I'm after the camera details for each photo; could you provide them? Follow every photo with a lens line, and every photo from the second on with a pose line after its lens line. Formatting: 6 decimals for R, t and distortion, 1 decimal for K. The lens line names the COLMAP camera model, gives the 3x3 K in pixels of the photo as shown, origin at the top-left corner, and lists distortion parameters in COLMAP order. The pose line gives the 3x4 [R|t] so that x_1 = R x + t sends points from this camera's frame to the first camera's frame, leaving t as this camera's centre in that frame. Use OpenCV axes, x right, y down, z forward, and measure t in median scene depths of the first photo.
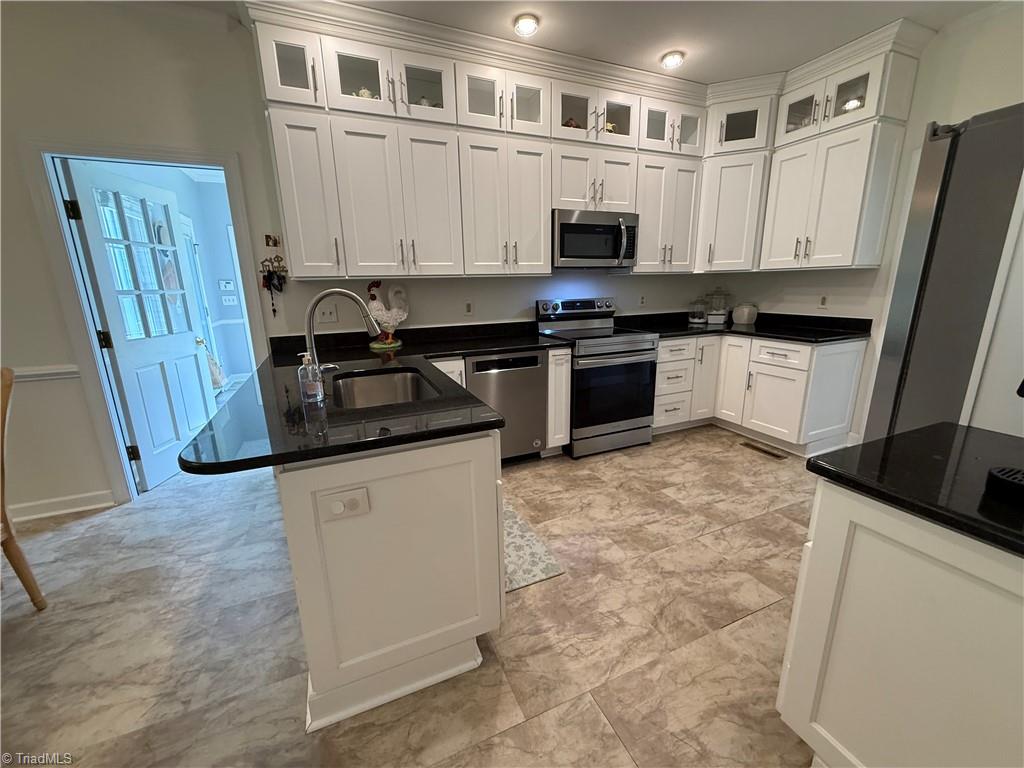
lens RADIAL K [[407.1, 0, 512.6], [0, 407.1, 382.6], [0, 0, 1]] dist [-0.000921, -0.000078]
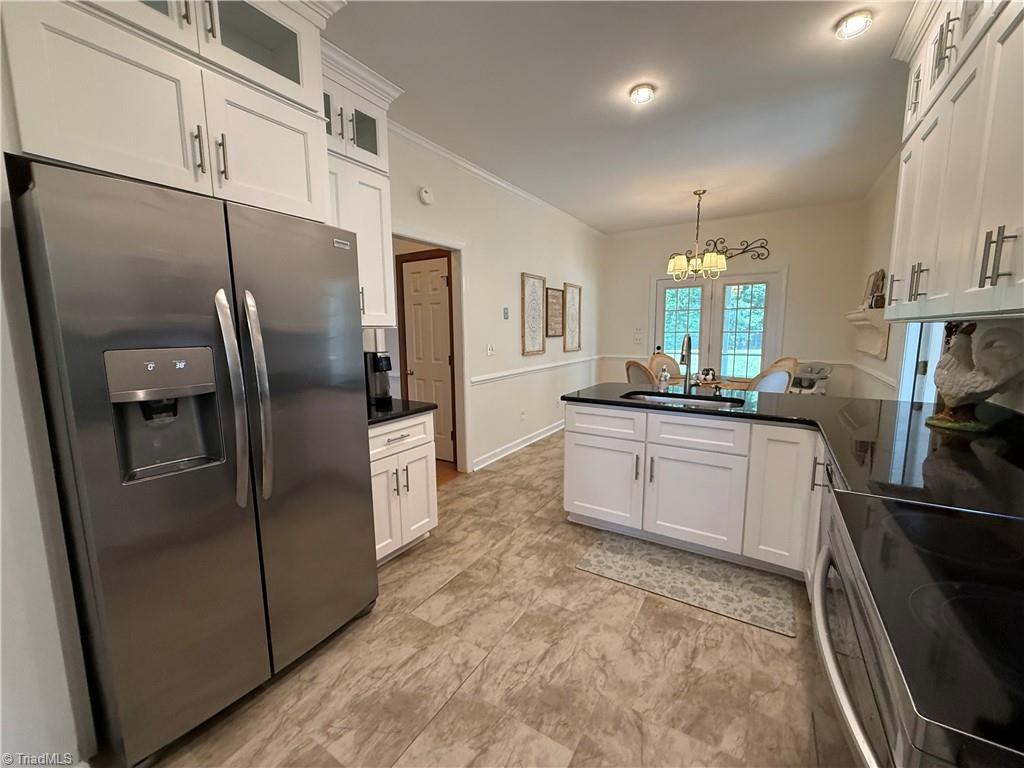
lens RADIAL K [[407.1, 0, 512.6], [0, 407.1, 382.6], [0, 0, 1]] dist [-0.000921, -0.000078]
pose [[-0.824905, 0.099484, -0.556448, 0.812568], [-0.109814, 0.937434, 0.330392, -0.388892], [0.554502, 0.333648, -0.762369, 1.471435]]
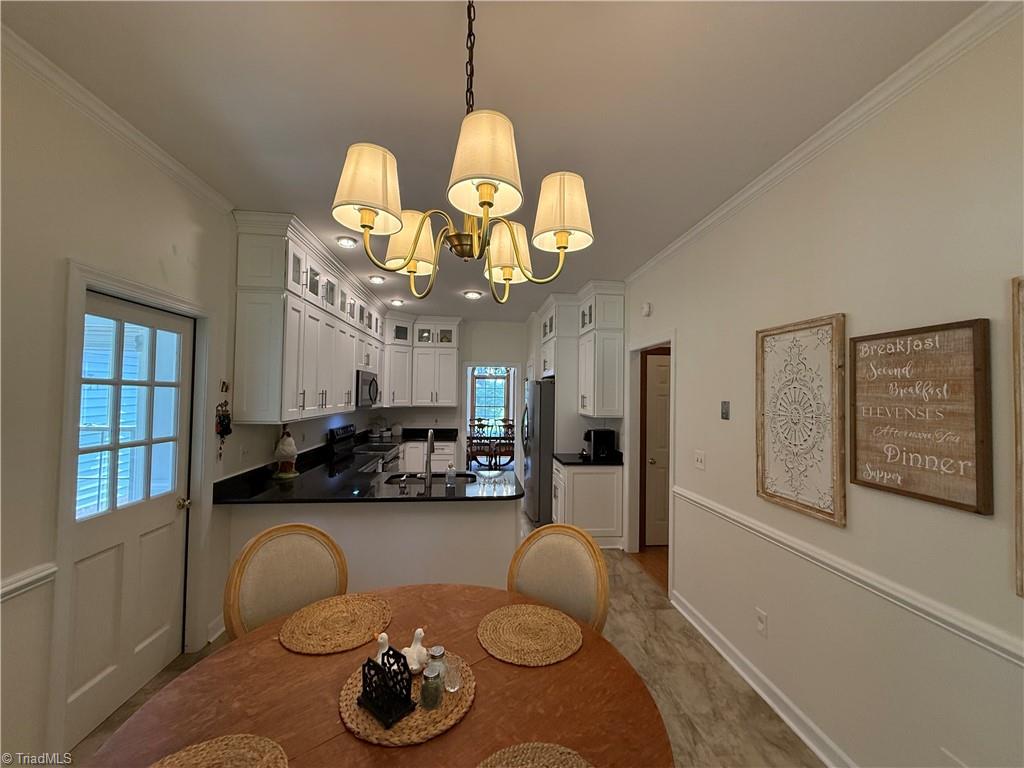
lens RADIAL K [[407.1, 0, 512.6], [0, 407.1, 382.6], [0, 0, 1]] dist [-0.000921, -0.000078]
pose [[0.307413, 0.051673, 0.950172, -1.662659], [0.205131, 0.971449, -0.119197, -0.106907], [-0.929203, 0.231552, 0.288036, 0.028914]]
